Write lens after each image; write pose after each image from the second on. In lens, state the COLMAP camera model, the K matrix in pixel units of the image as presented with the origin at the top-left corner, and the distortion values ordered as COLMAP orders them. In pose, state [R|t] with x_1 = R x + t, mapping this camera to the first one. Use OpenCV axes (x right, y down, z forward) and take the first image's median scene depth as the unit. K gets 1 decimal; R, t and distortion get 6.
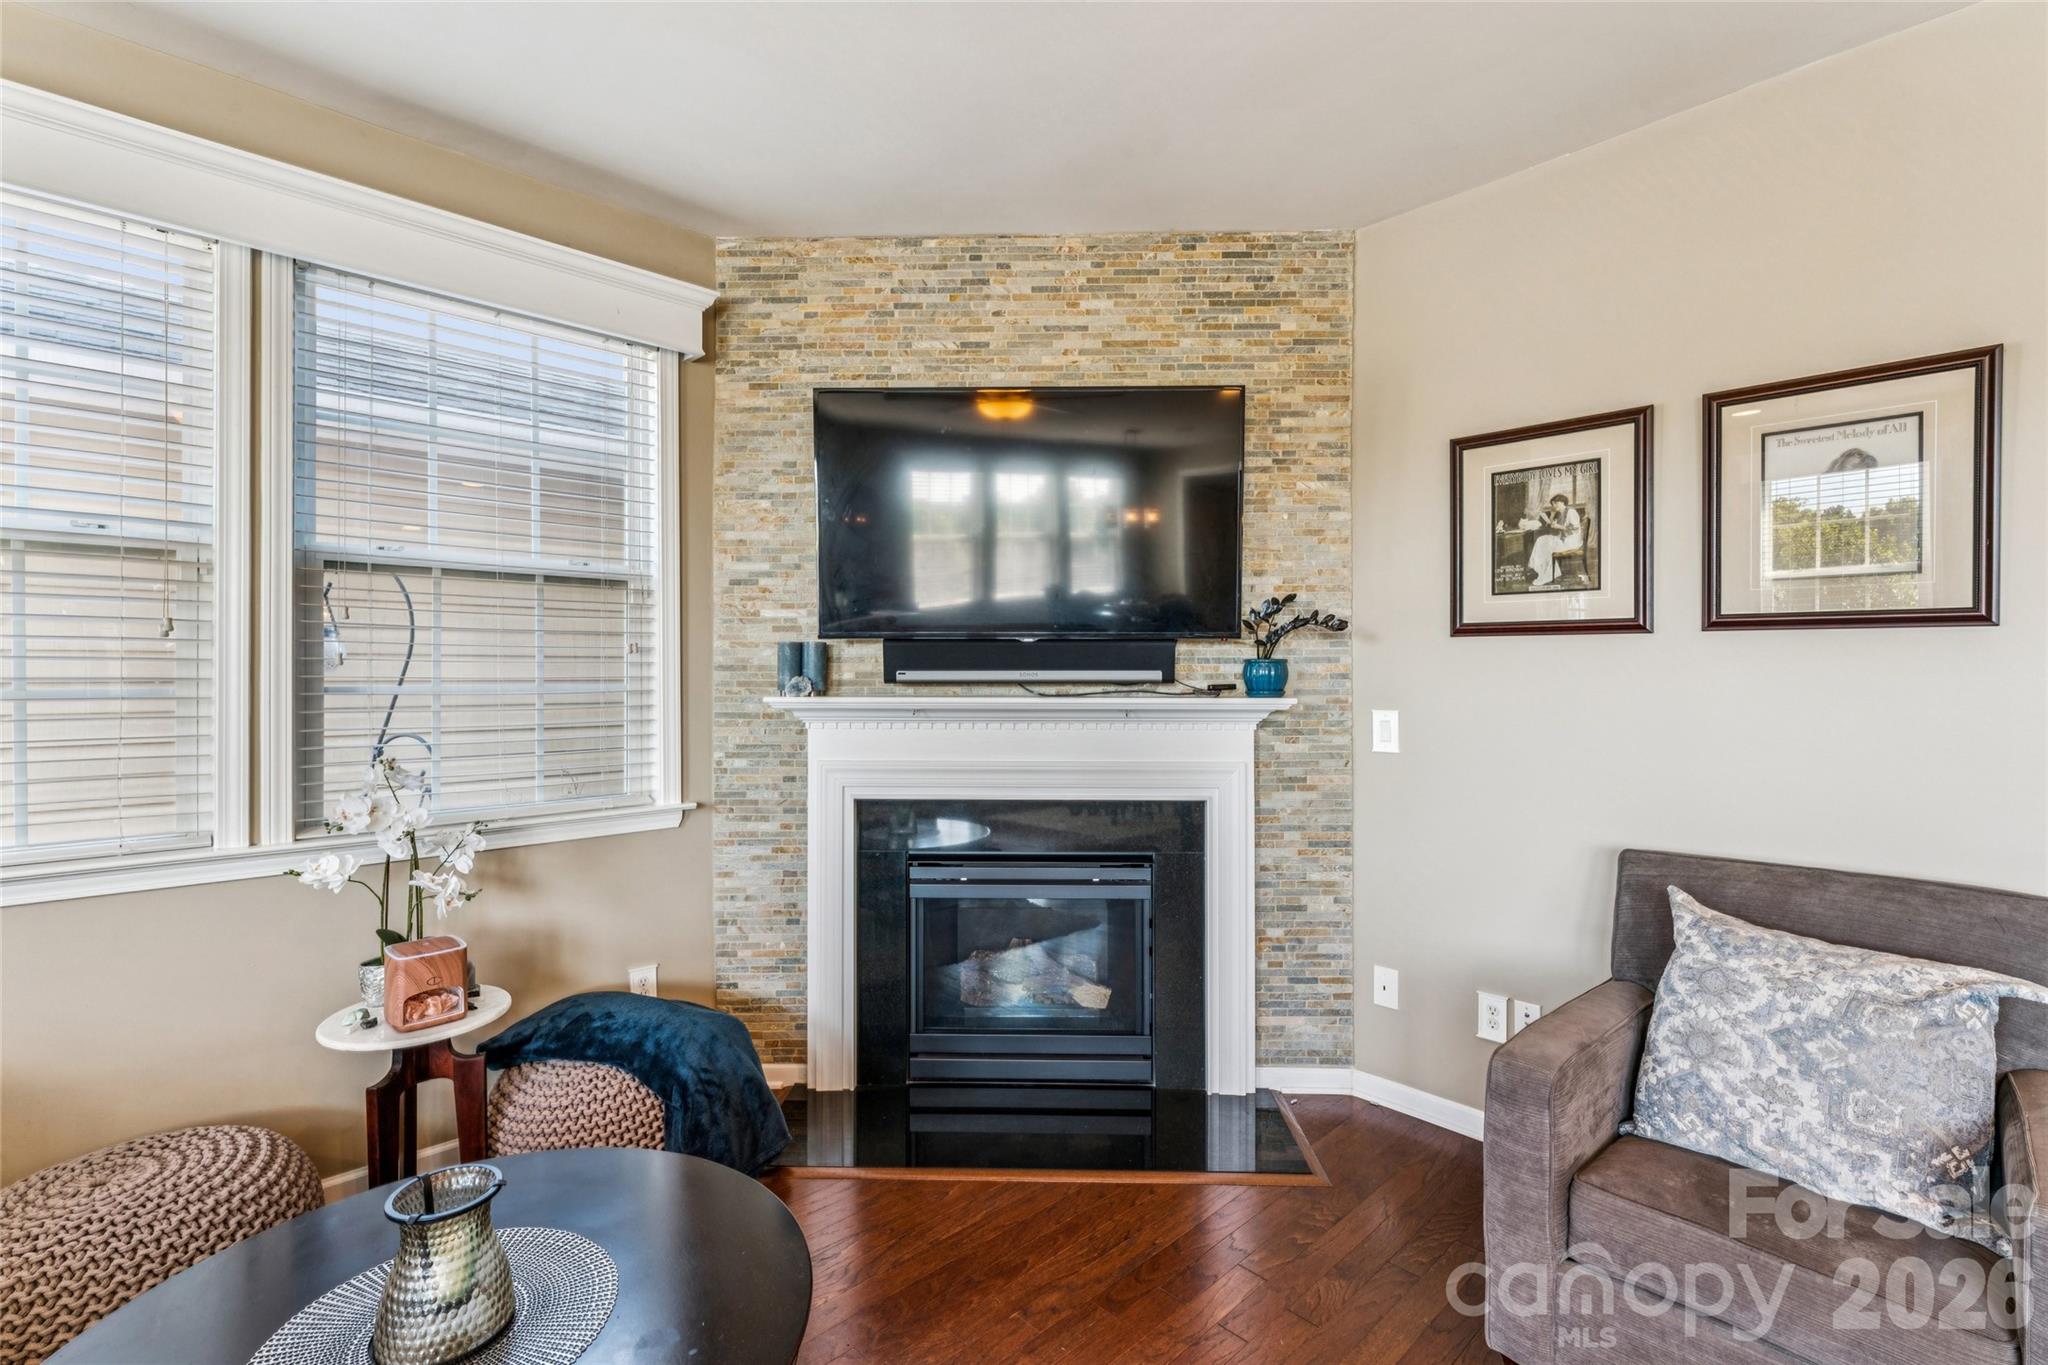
lens RADIAL K [[914.8, 0, 1024.2], [0, 914.8, 668.8], [0, 0, 1]] dist [-0.004409, 0.001591]
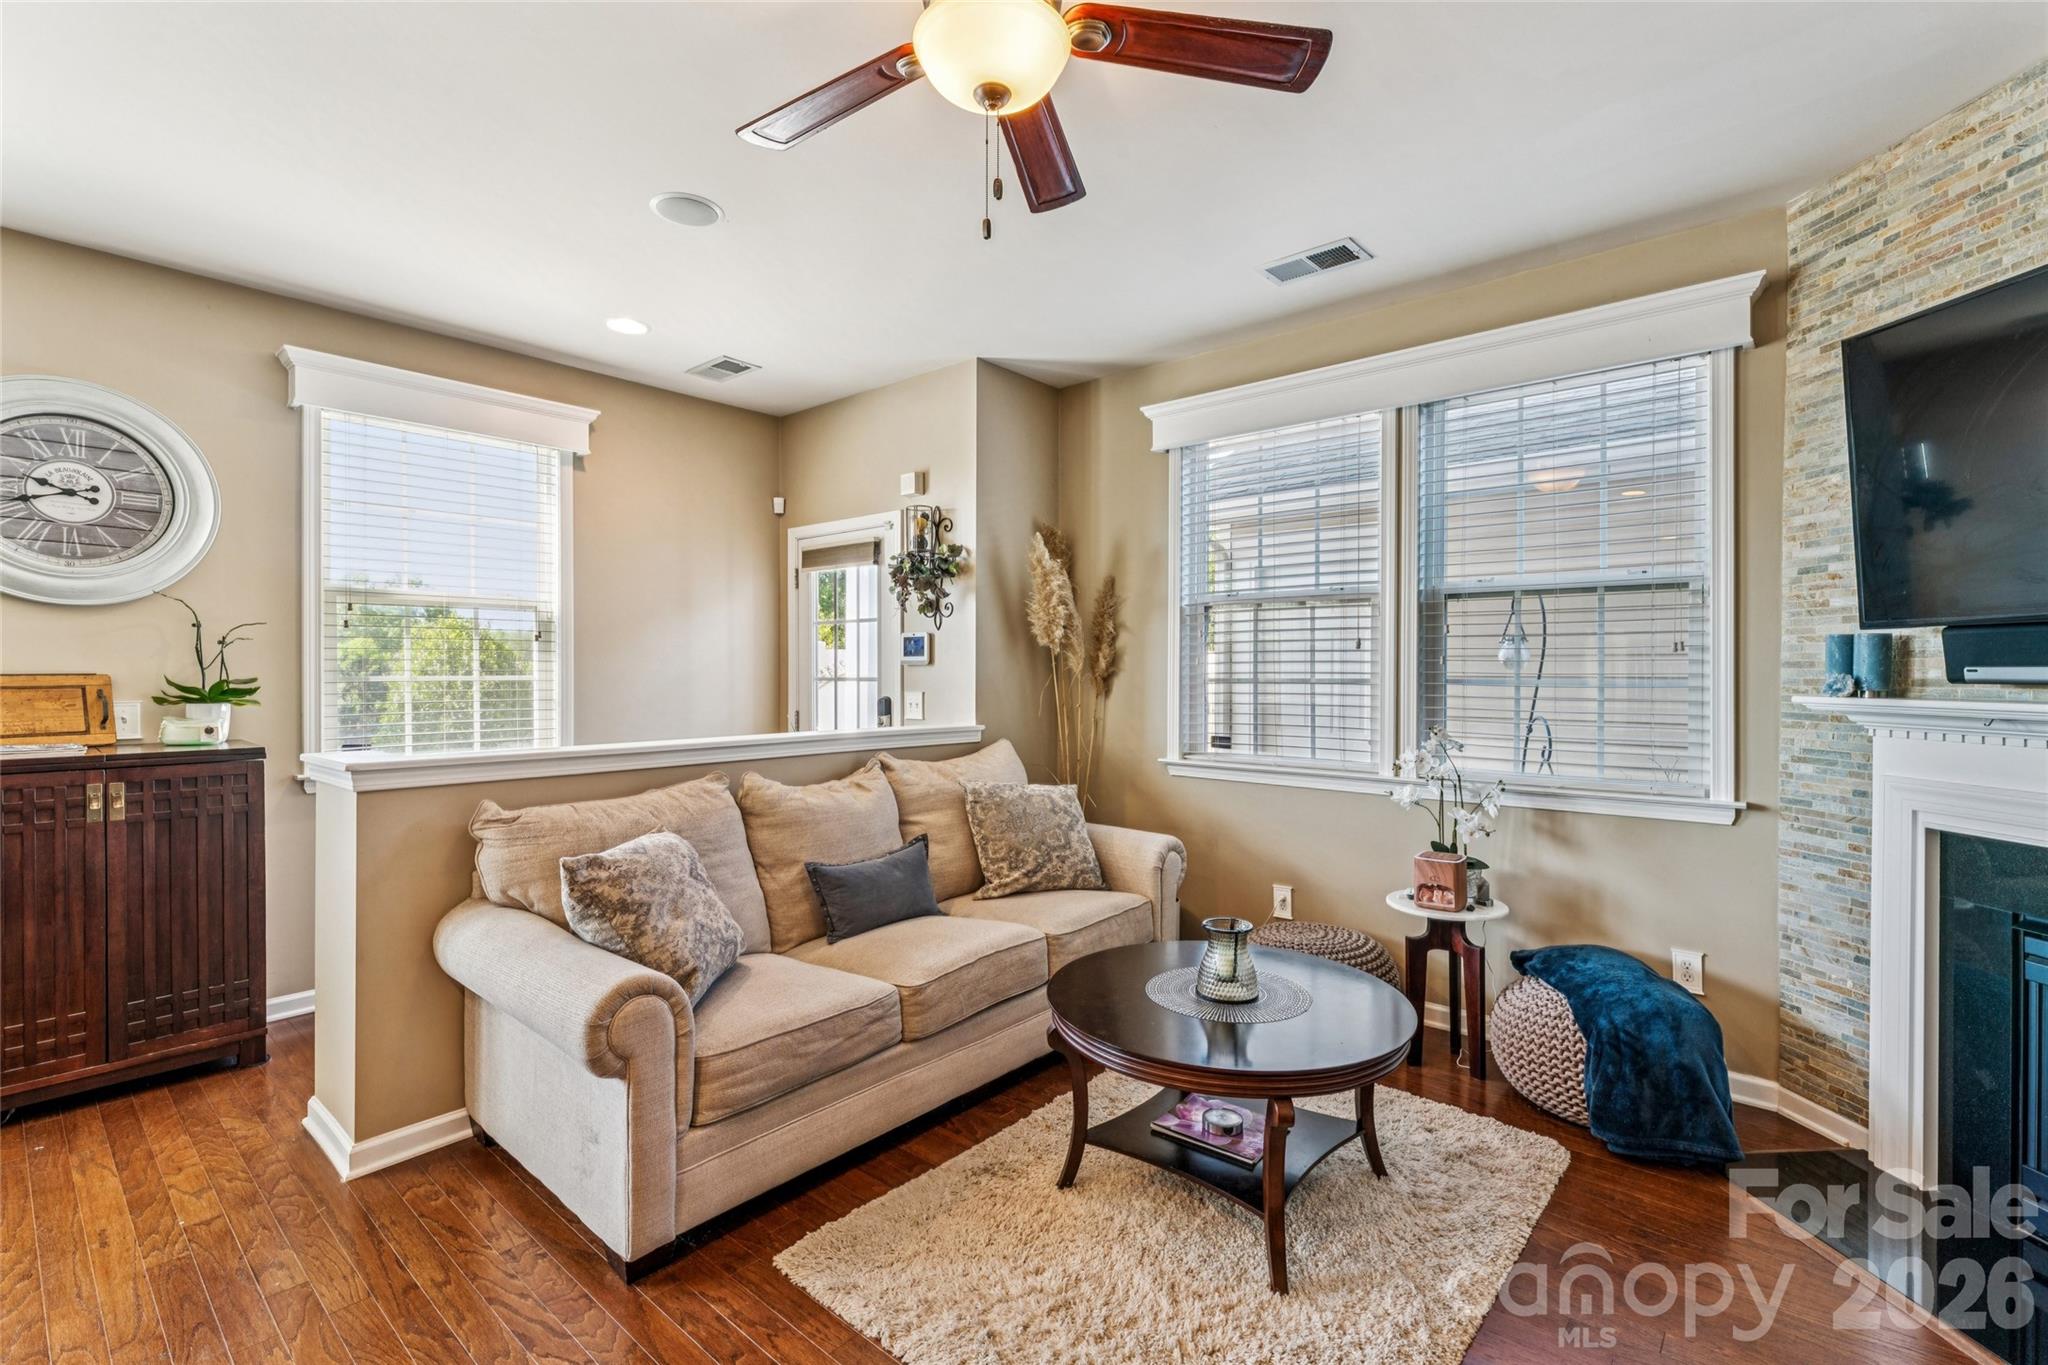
lens RADIAL K [[914.8, 0, 1038.4], [0, 914.8, 675.8], [0, 0, 1]] dist [-0.004409, 0.001591]
pose [[0.109323, 0.006560, -0.993985, 0.511446], [0.002041, 0.999975, 0.006824, 0.002414], [0.994004, -0.002775, 0.109306, 0.139444]]
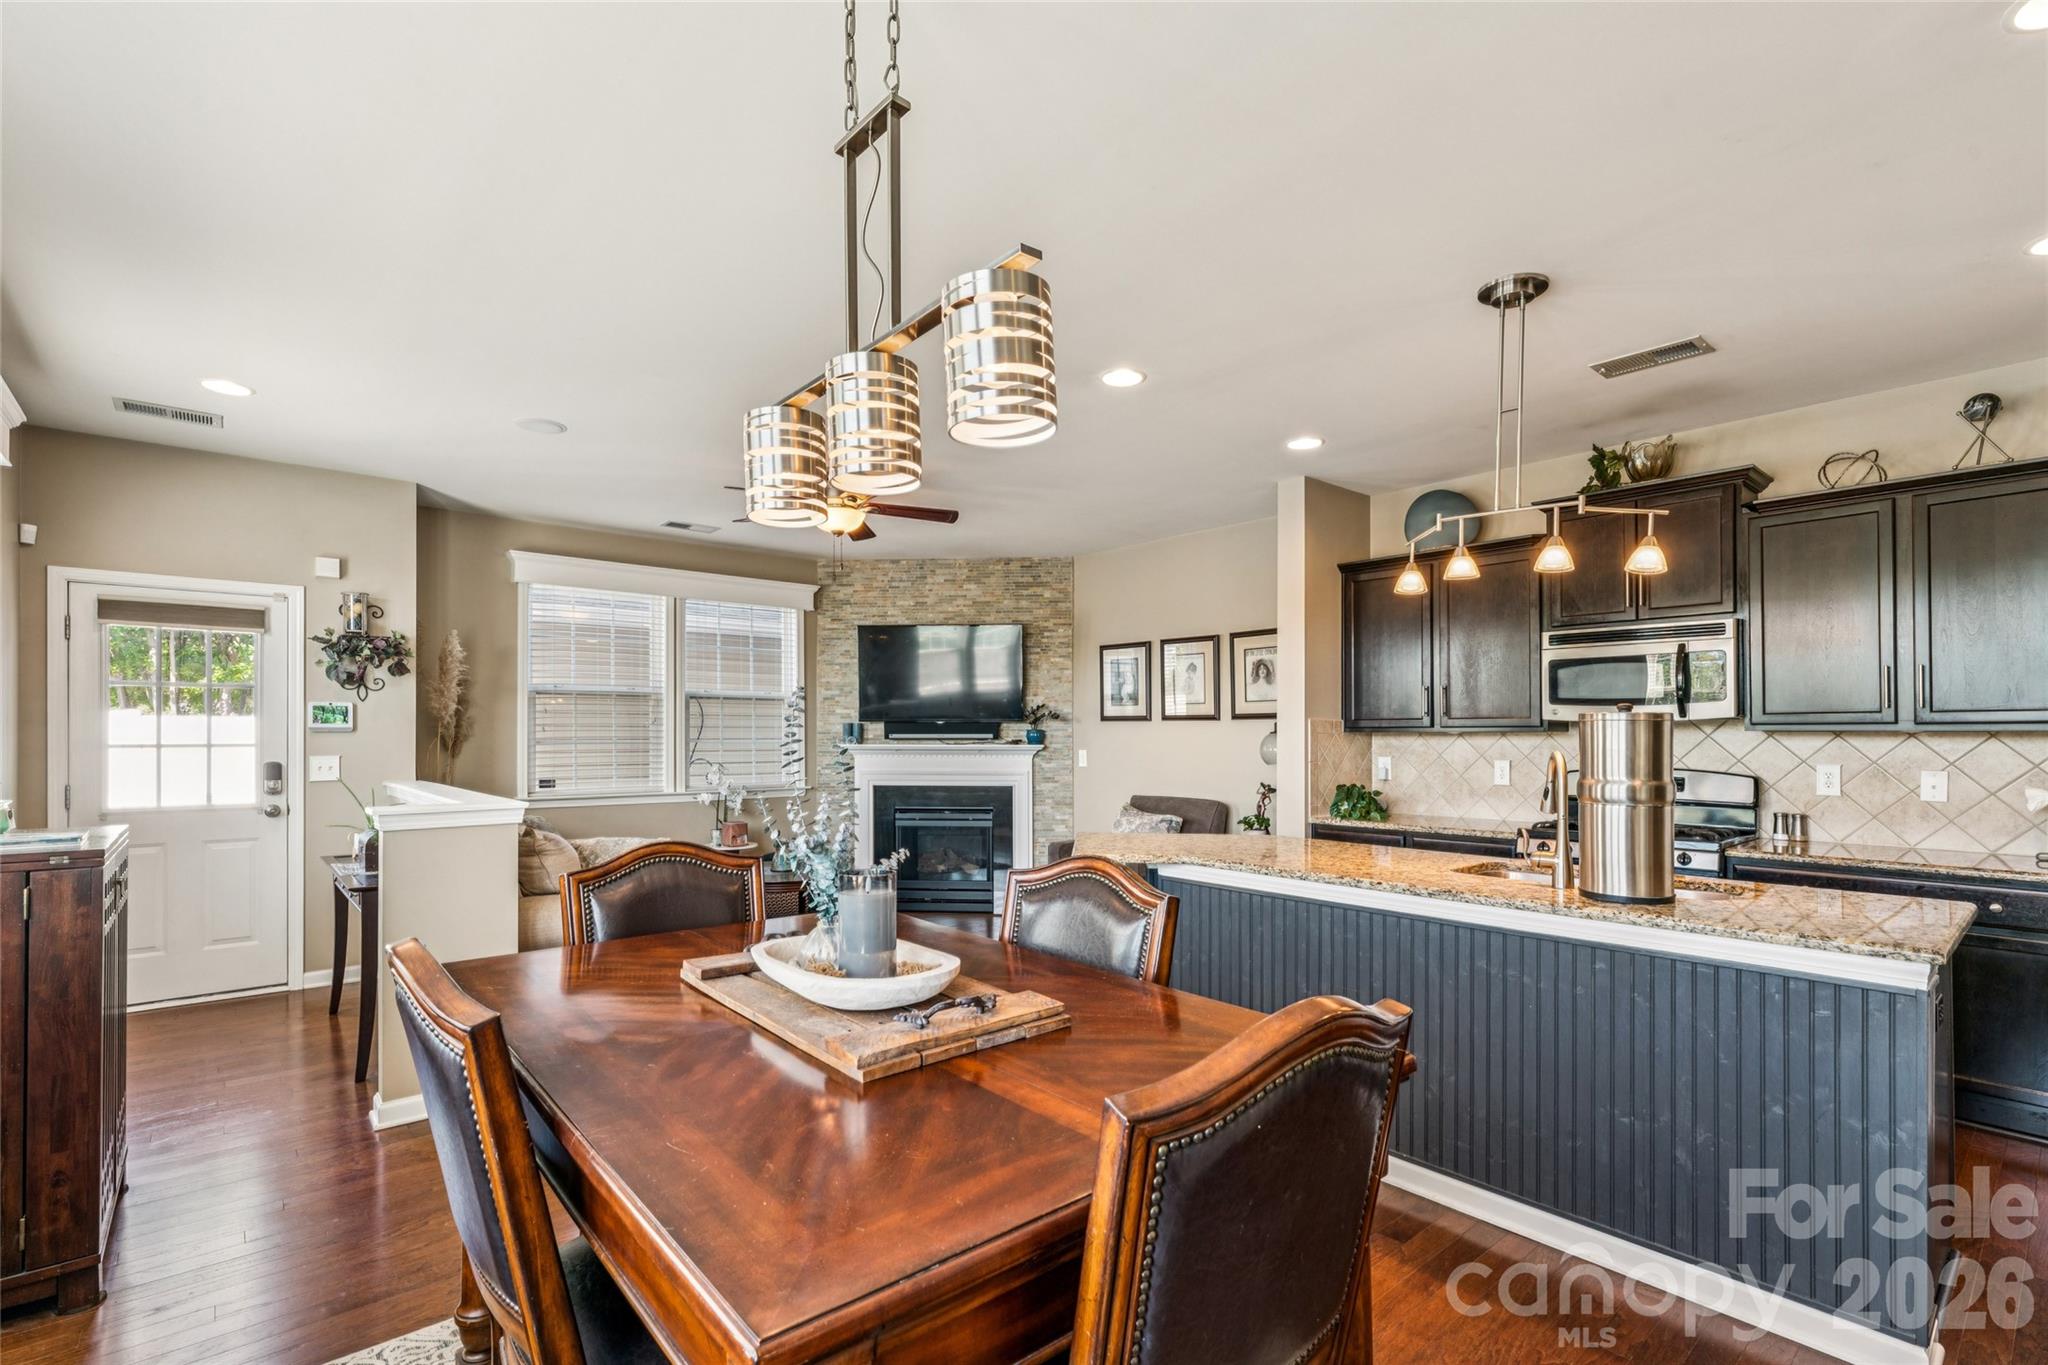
lens RADIAL K [[914.8, 0, 1022.3], [0, 914.8, 727.4], [0, 0, 1]] dist [-0.004409, 0.001591]
pose [[0.999249, -0.000502, -0.038752, 0.316908], [0.000313, 0.999988, -0.004874, -0.004287], [0.038754, 0.004859, 0.999237, -1.476305]]
